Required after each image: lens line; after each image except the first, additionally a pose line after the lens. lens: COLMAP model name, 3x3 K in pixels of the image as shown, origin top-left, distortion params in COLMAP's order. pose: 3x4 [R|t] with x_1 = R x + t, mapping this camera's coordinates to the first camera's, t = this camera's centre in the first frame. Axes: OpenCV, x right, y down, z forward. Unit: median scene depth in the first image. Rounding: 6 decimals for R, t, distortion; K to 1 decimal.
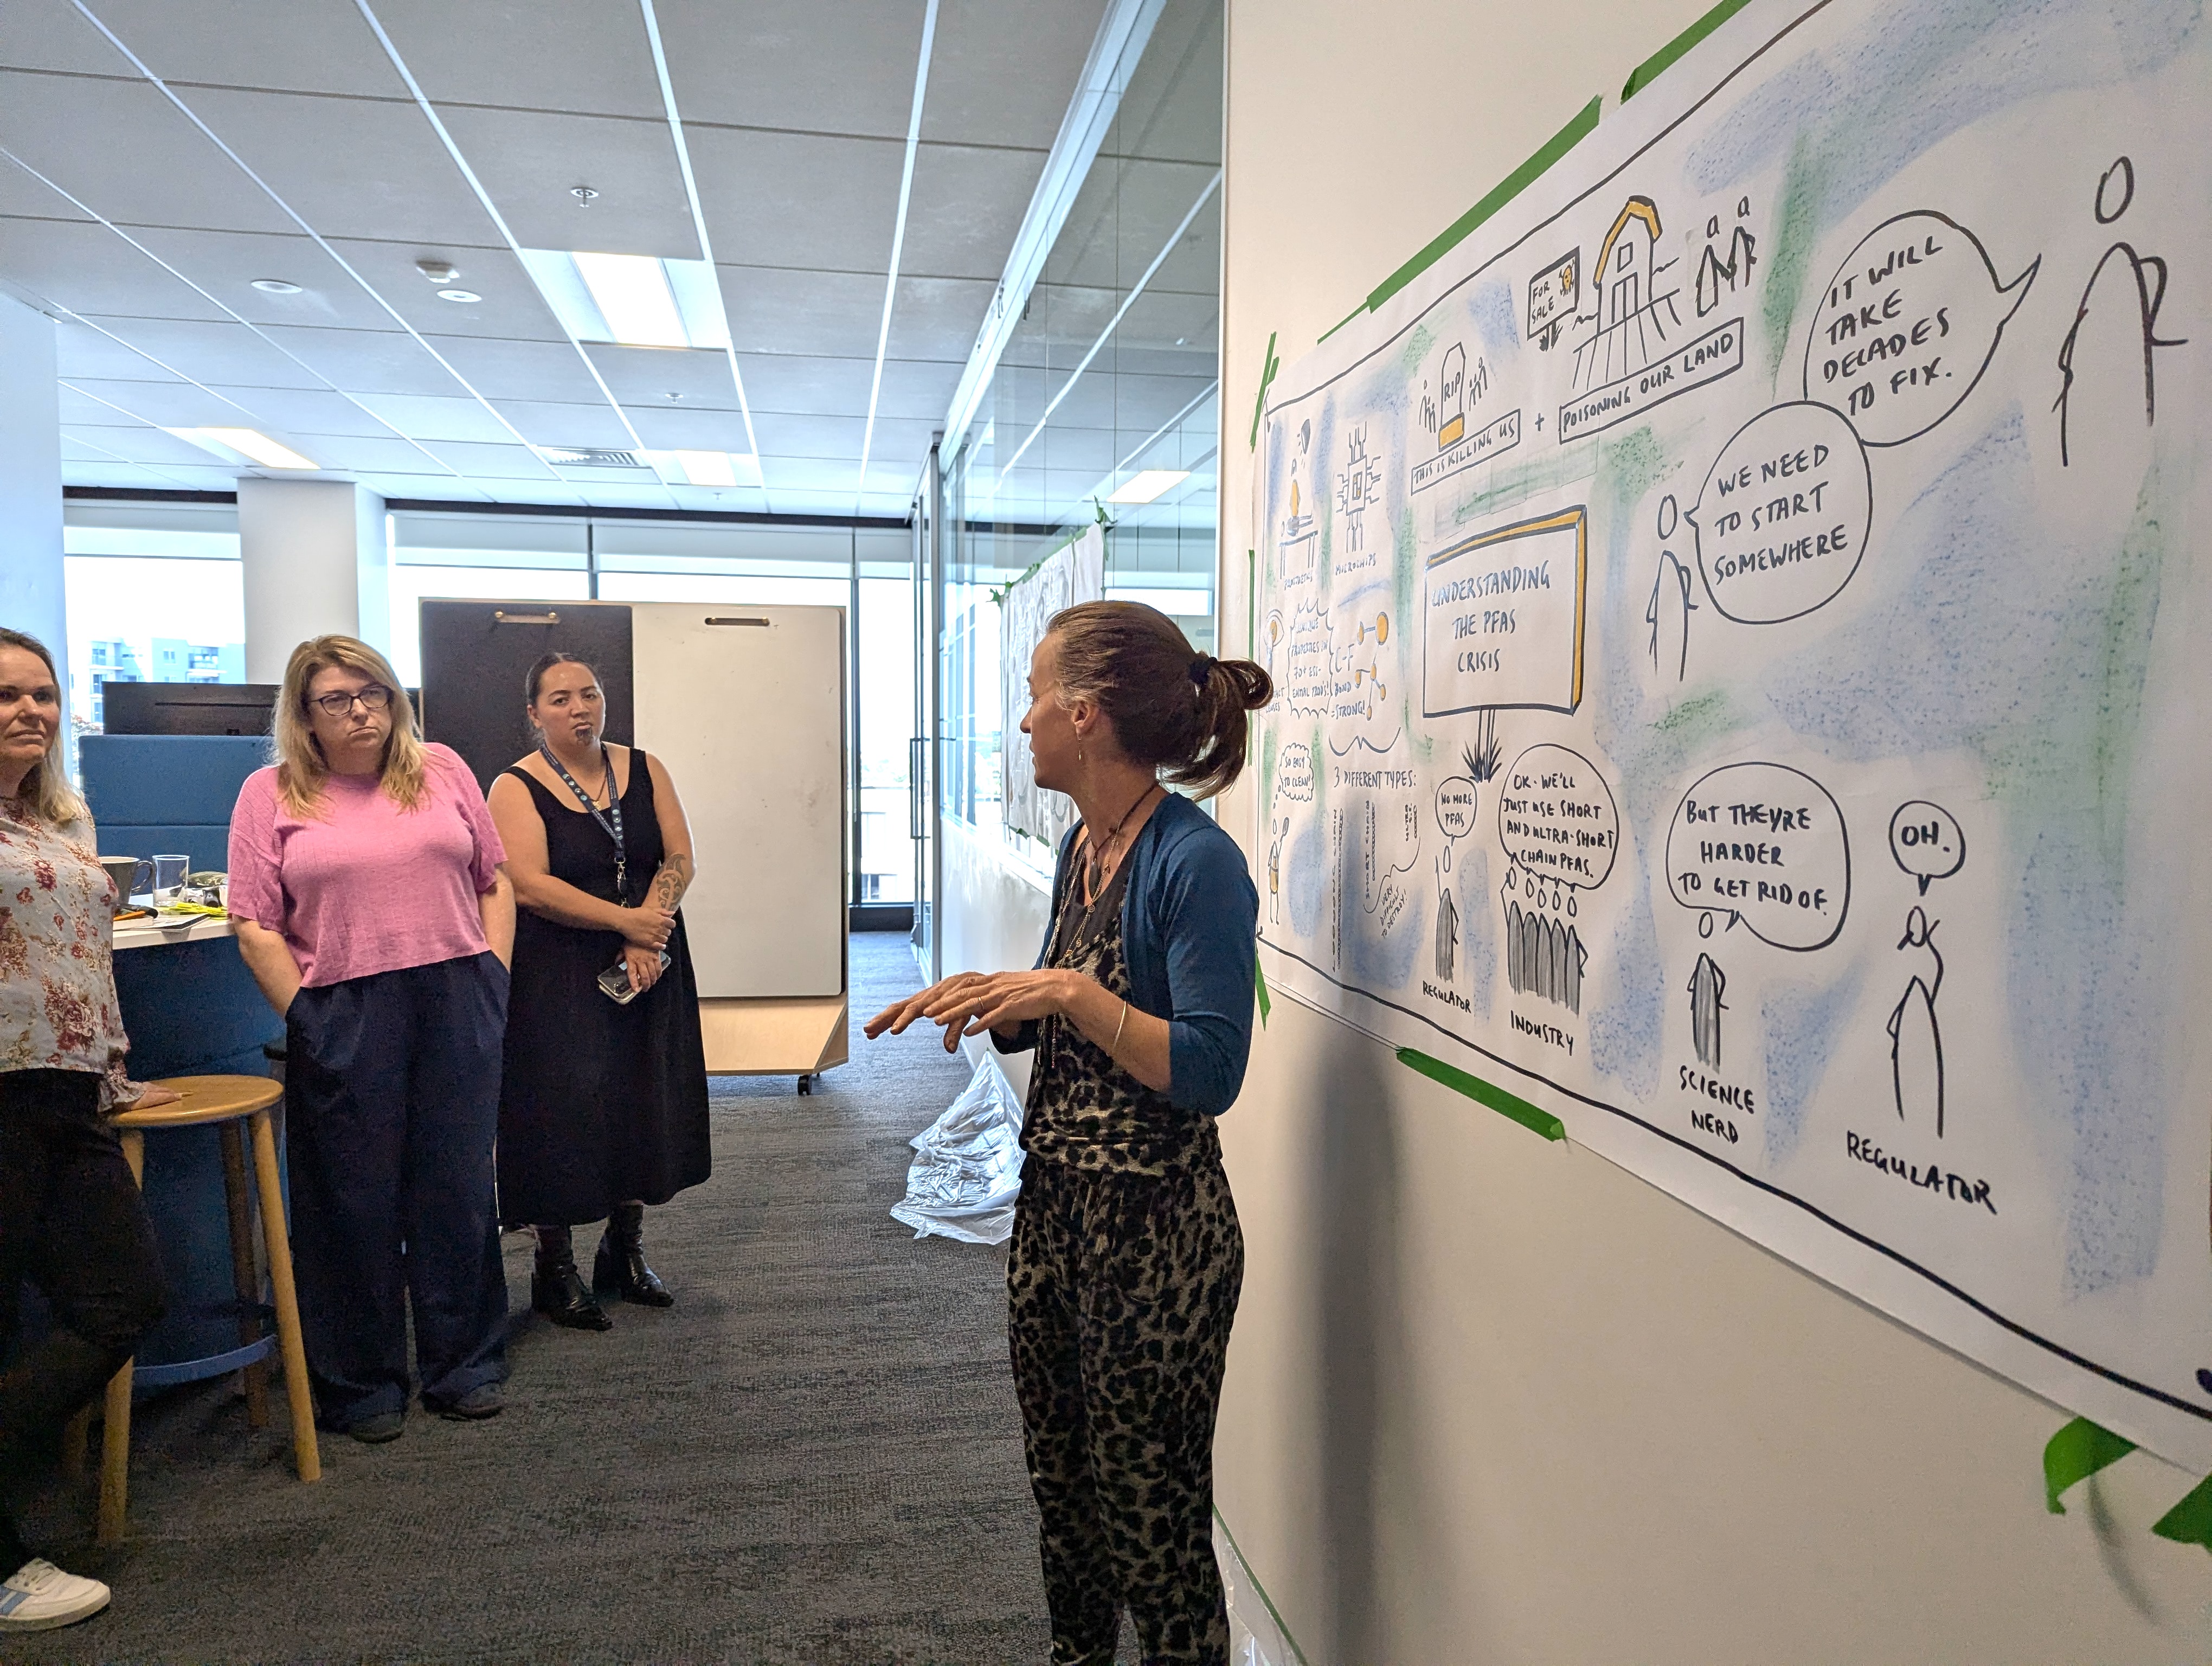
lens RADIAL K [[1572.3, 0, 1103.2], [0, 1572.3, 849.7], [0, 0, 1]] dist [0.046146, -0.053489]
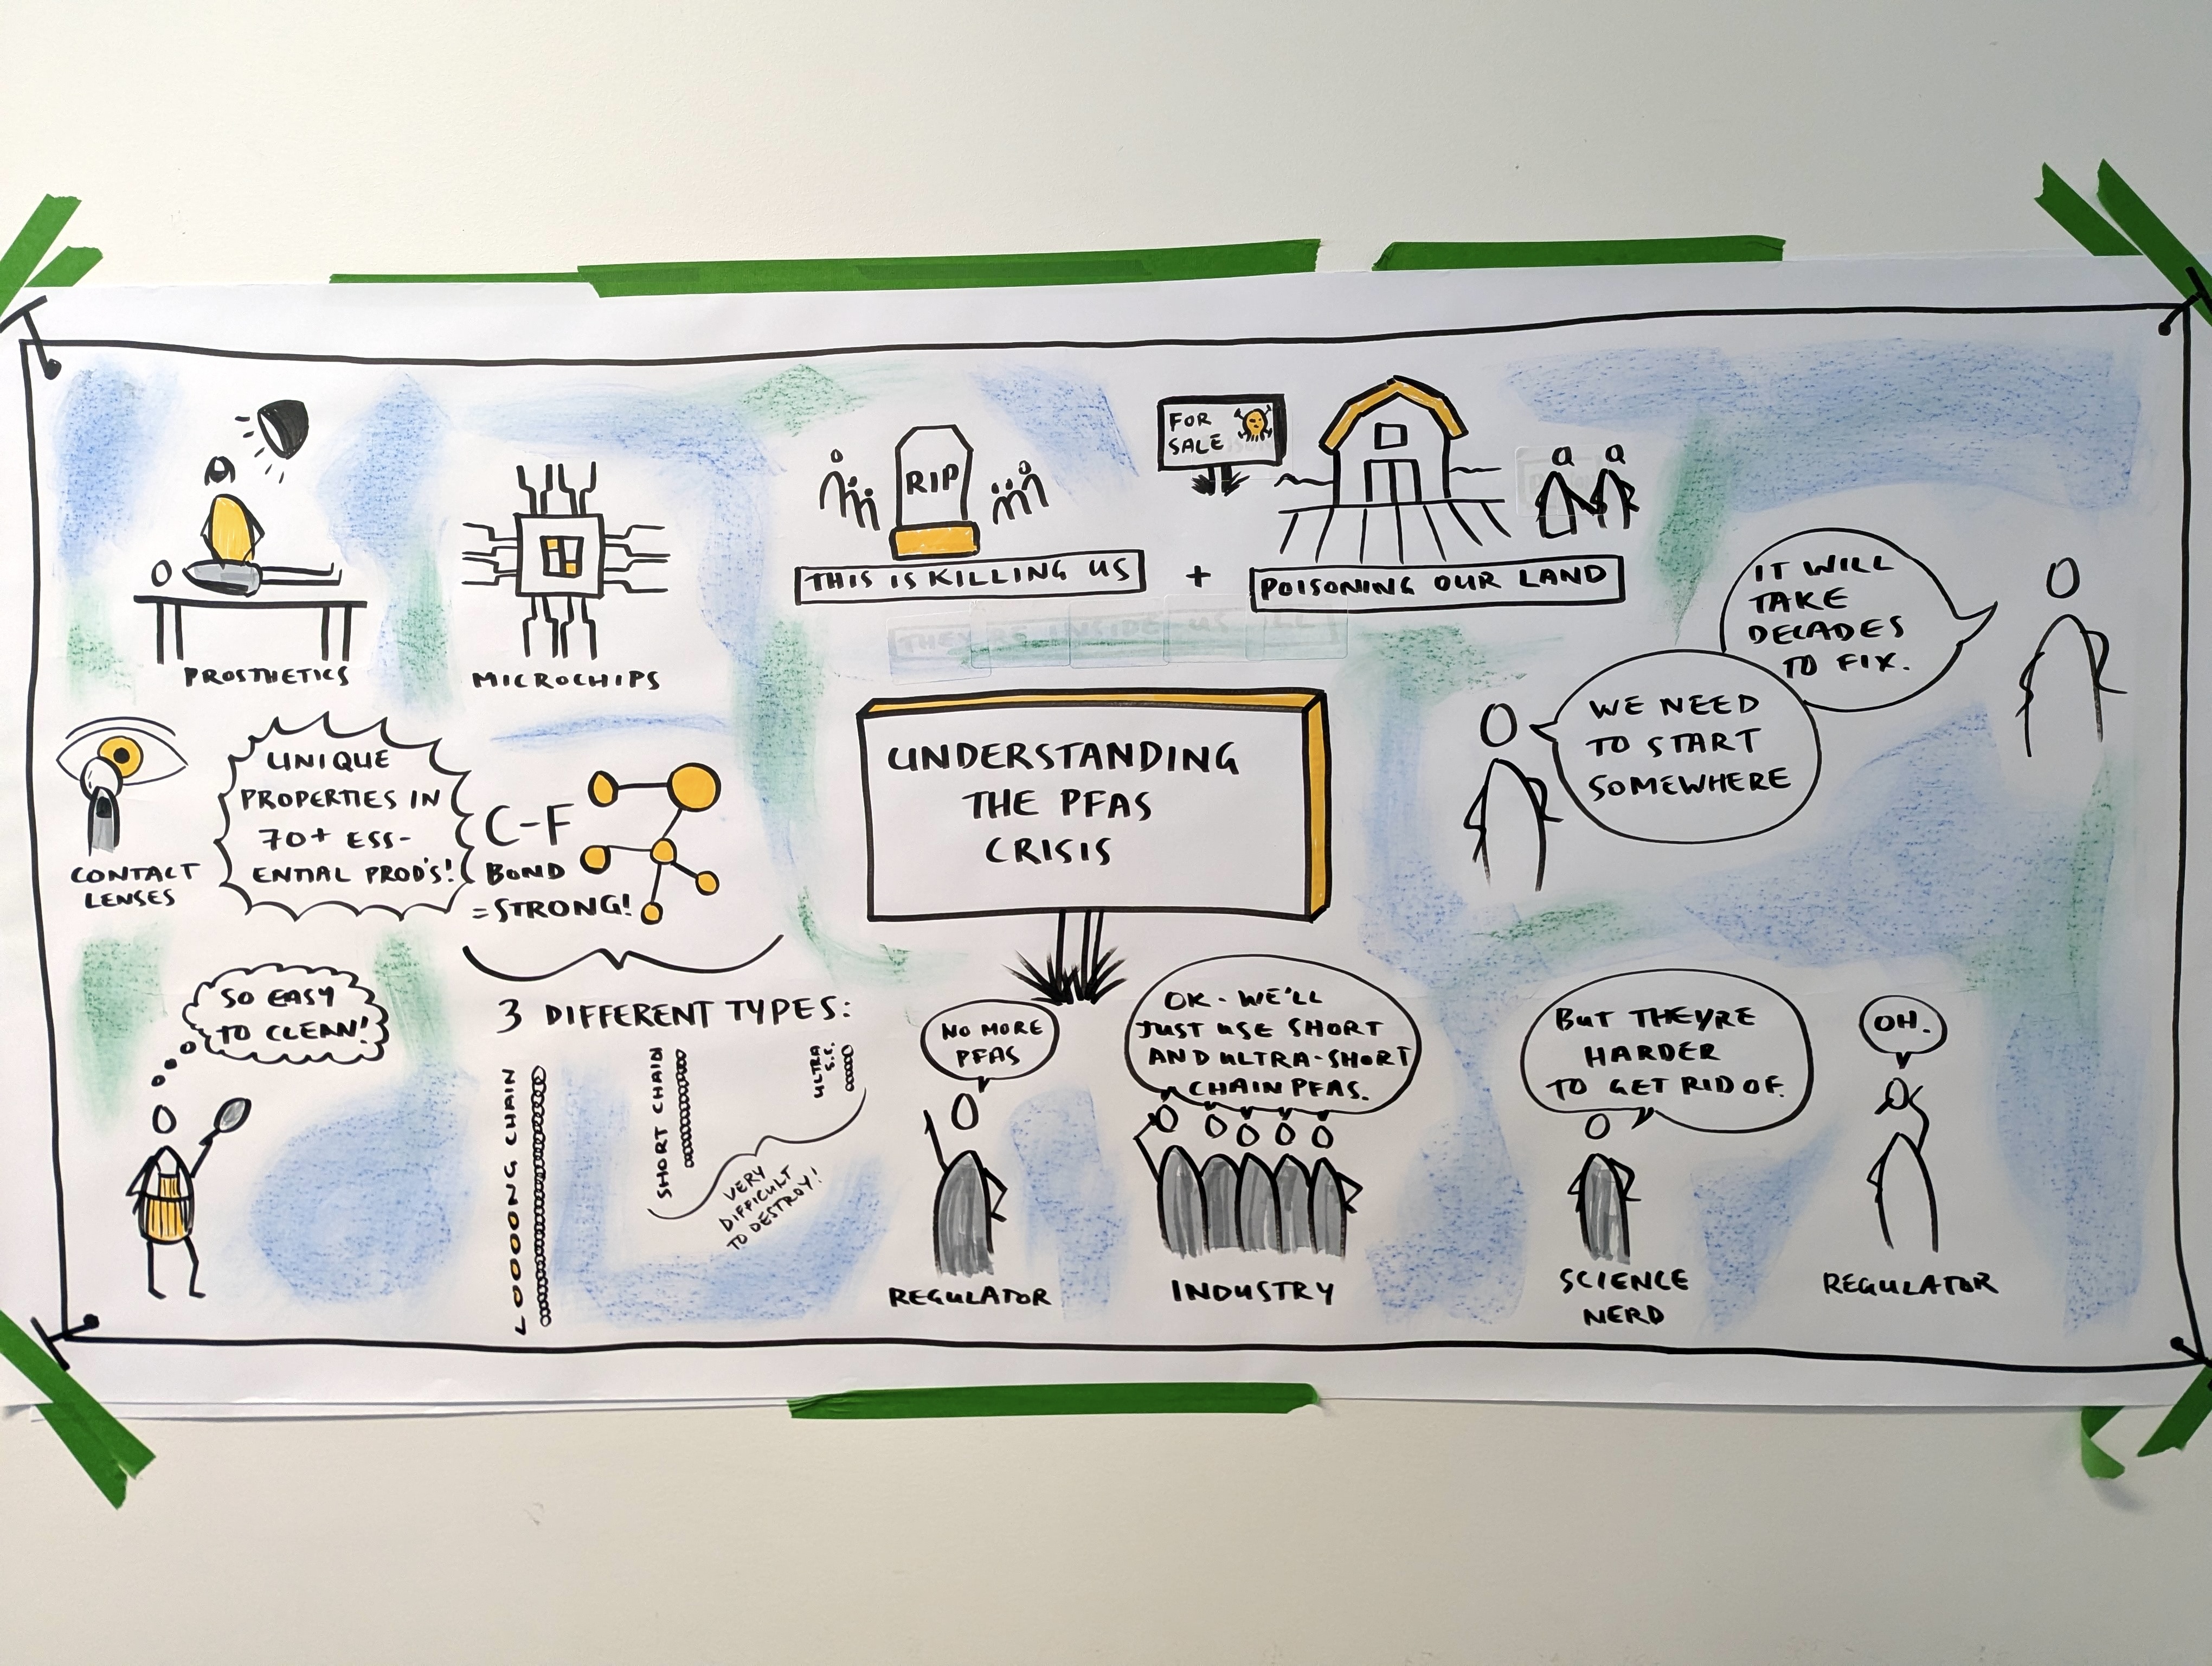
lens RADIAL K [[1572.3, 0, 1109.3], [0, 1572.3, 818.2], [0, 0, 1]] dist [0.046146, -0.053489]
pose [[0.202210, -0.043024, 0.978397, -0.742794], [0.076961, 0.996643, 0.027920, -0.223714], [-0.976314, 0.069652, 0.204842, 1.171831]]
